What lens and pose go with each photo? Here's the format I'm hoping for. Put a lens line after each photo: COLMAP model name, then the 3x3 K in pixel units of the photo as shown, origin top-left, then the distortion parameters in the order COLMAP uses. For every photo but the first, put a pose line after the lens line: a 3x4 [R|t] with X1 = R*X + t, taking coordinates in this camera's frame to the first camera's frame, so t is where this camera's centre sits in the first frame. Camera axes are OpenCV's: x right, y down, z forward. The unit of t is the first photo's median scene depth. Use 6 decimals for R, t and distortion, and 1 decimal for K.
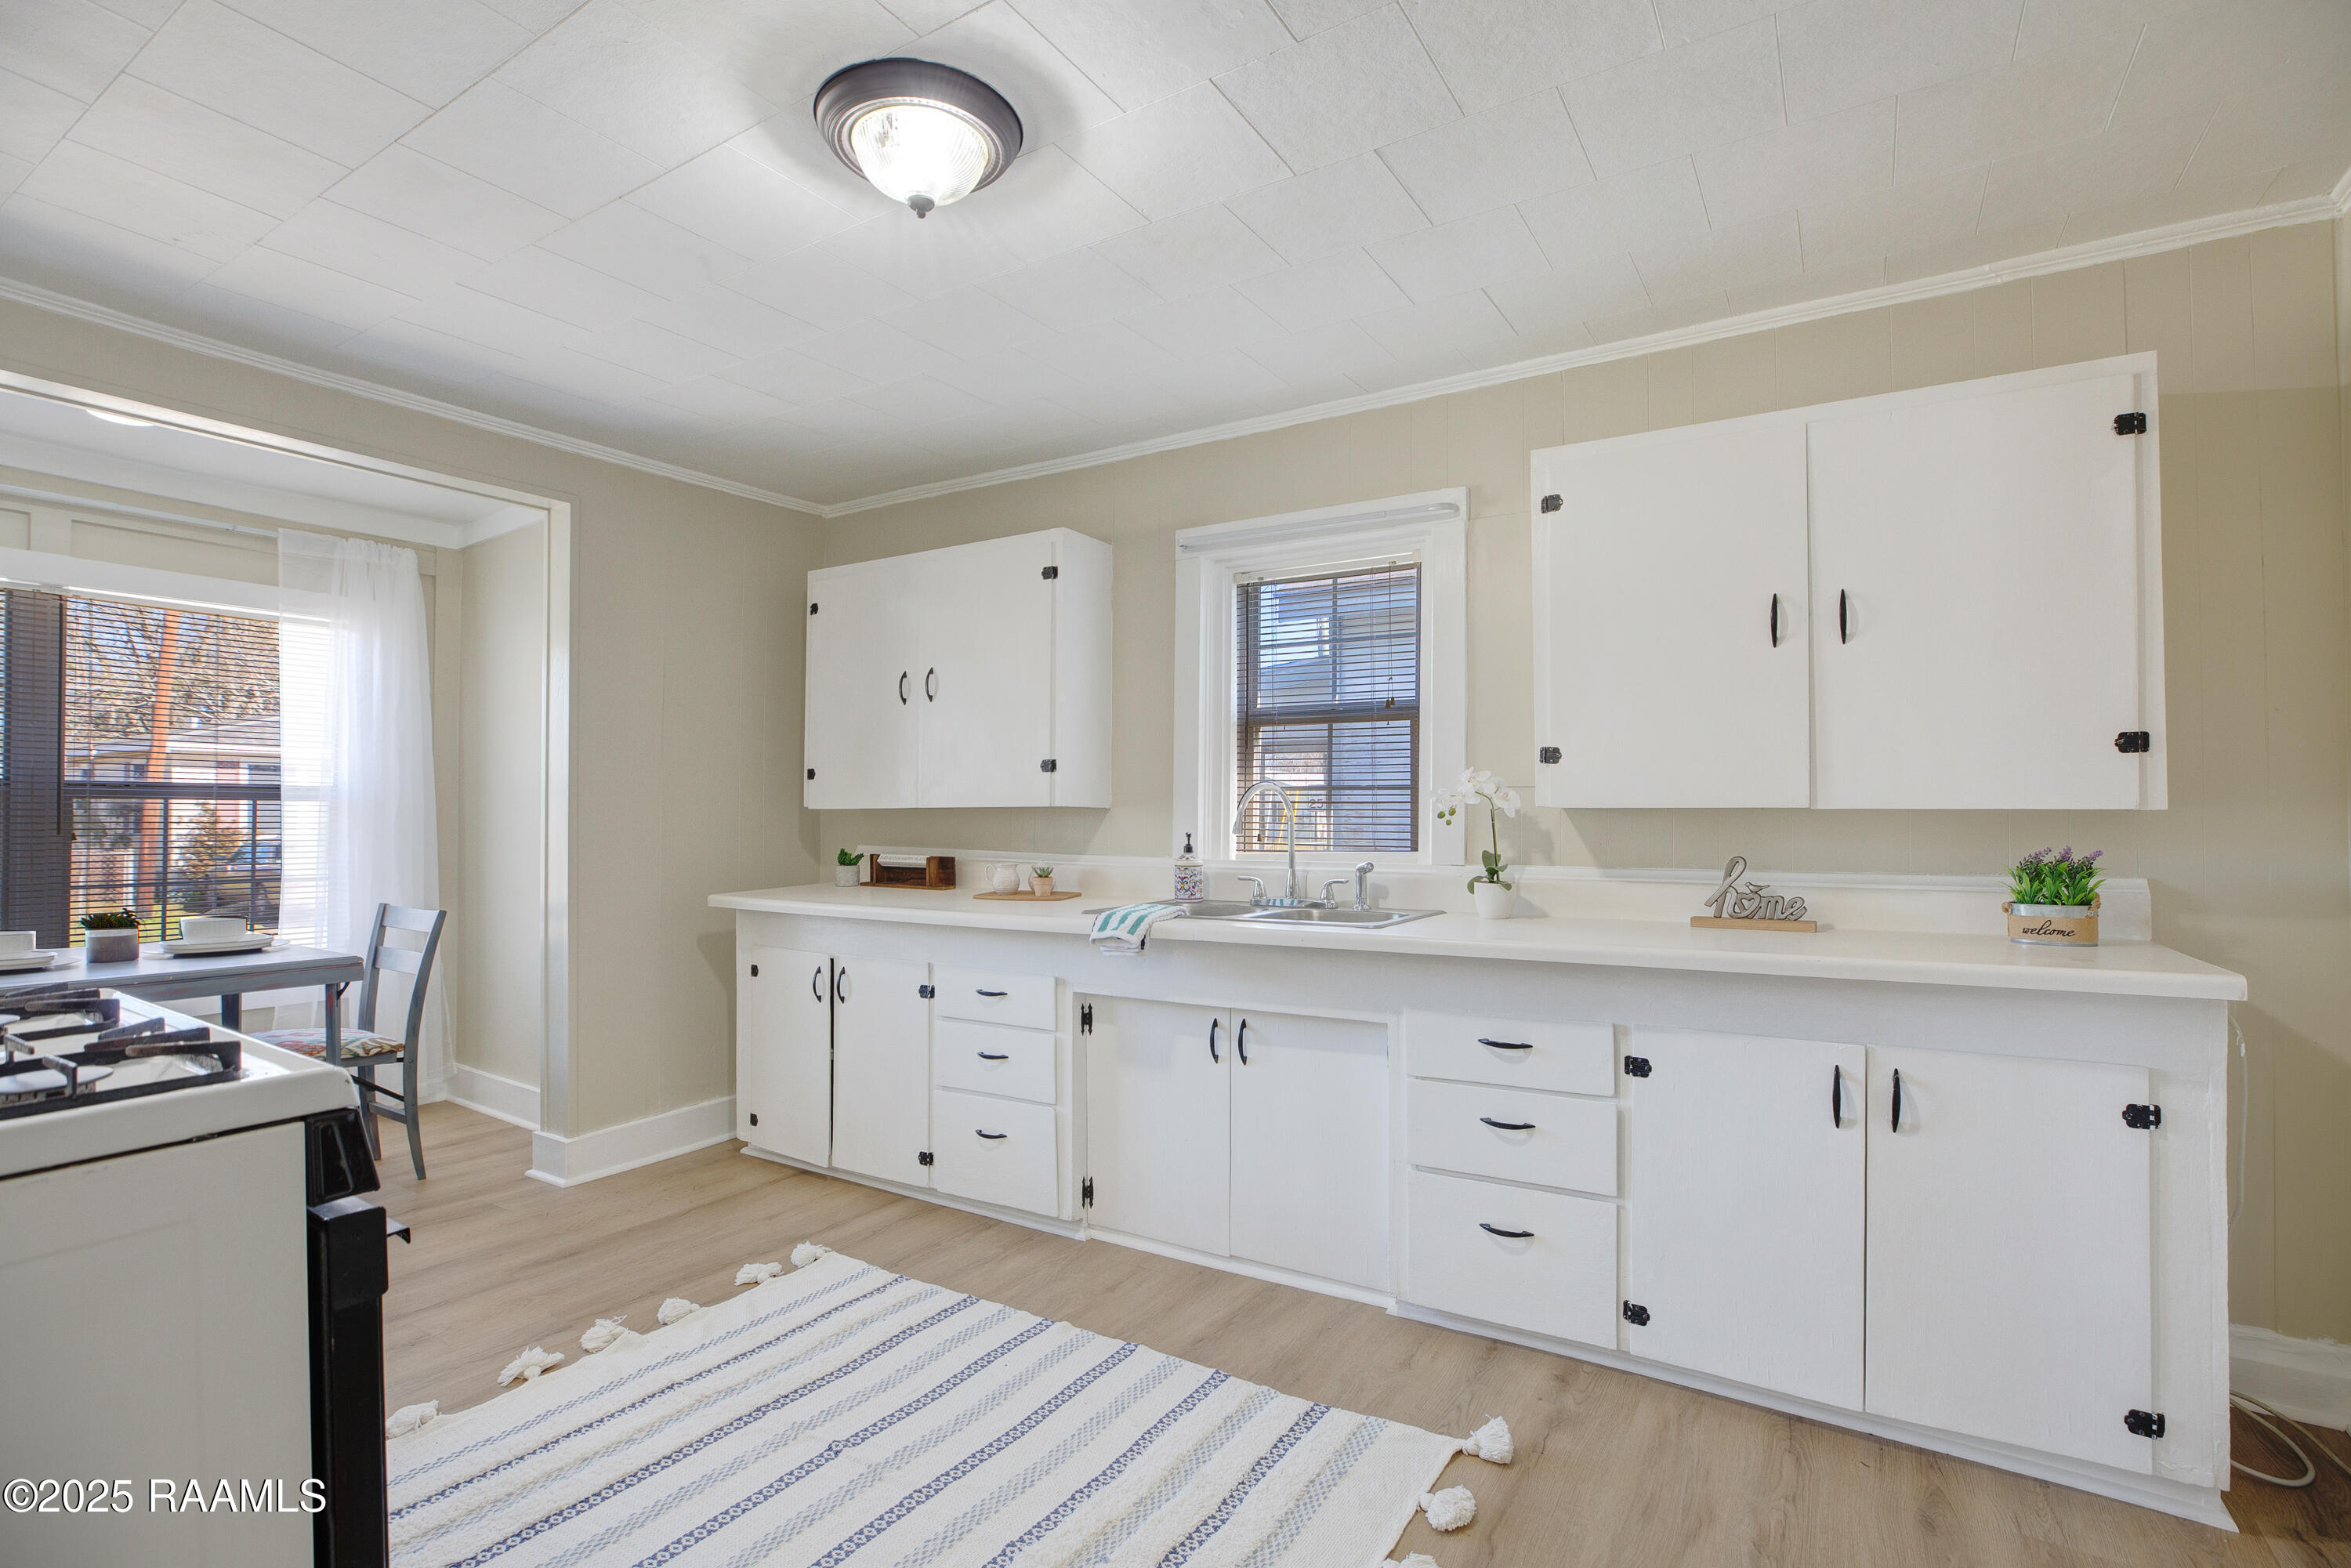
lens RADIAL K [[1069.1, 0, 1175.5], [0, 1069.1, 784.0], [0, 0, 1]] dist [-0.030699, 0.000350]
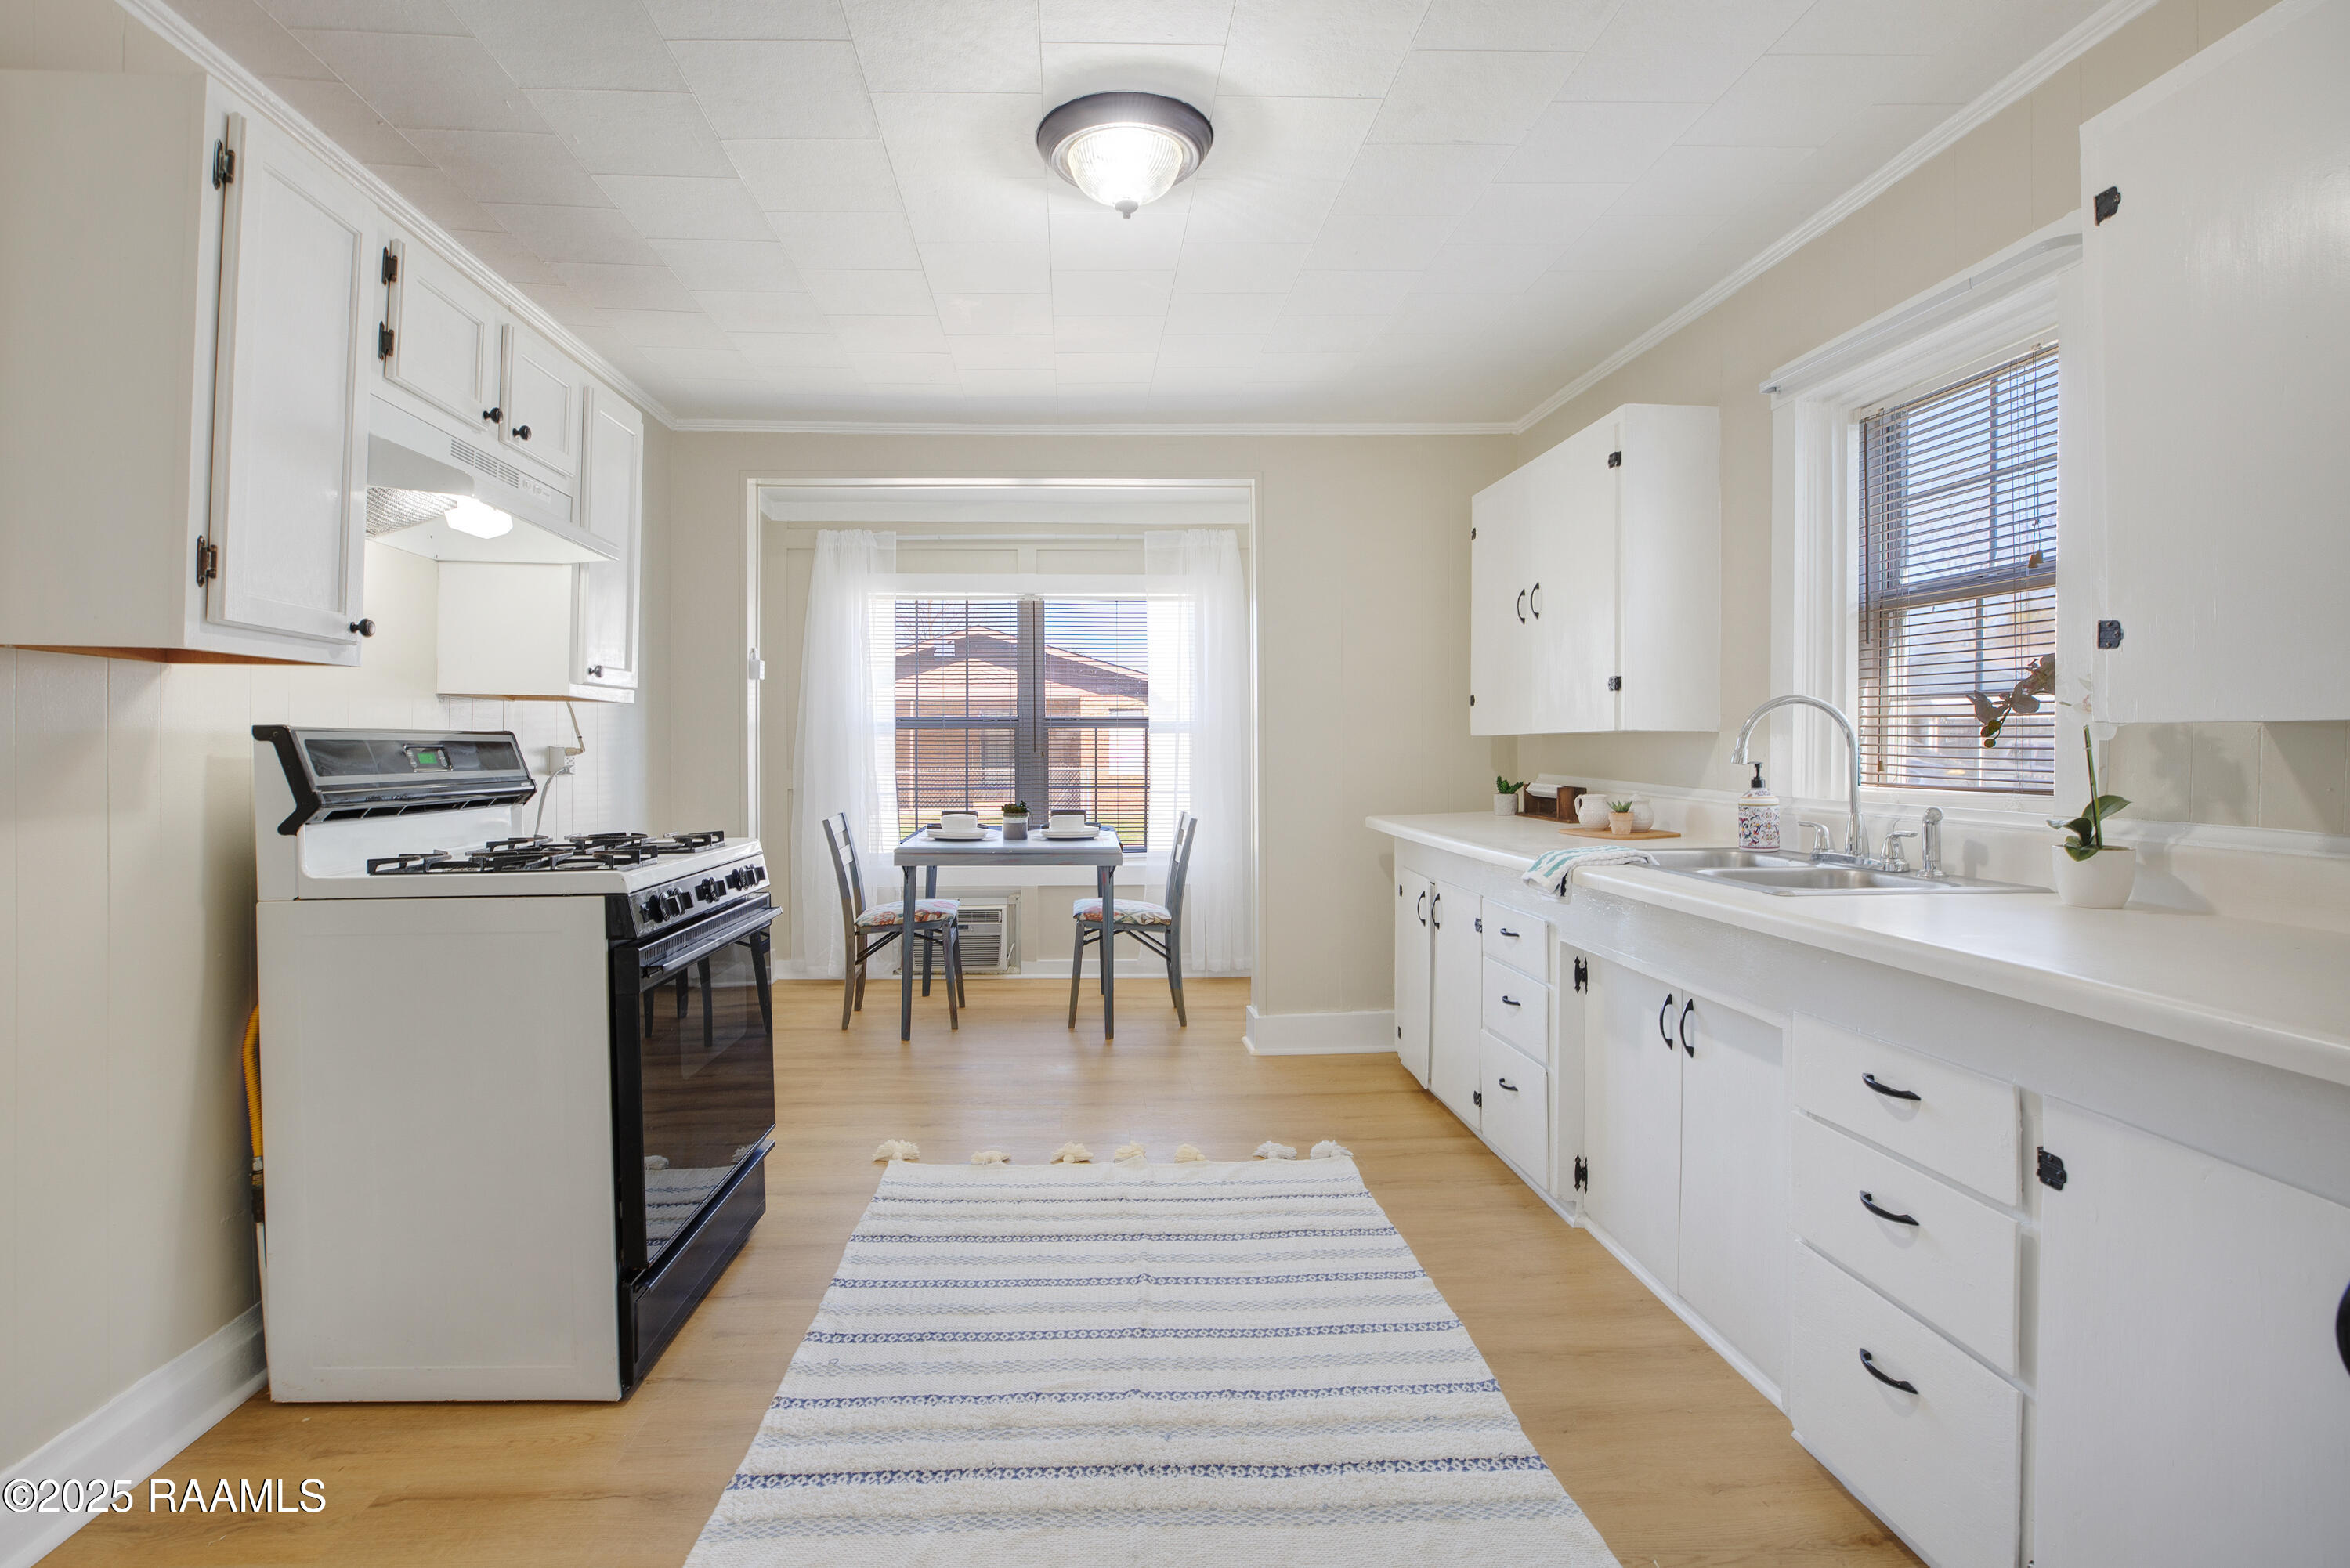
lens RADIAL K [[1160.7, 0, 1169.0], [0, 1160.7, 729.4], [0, 0, 1]] dist [-0.034108, 0.000592]
pose [[0.583373, -0.012745, -0.812105, 0.442633], [0.026972, 0.999629, 0.003688, 0.007231], [0.811757, -0.024055, 0.583500, 0.168842]]
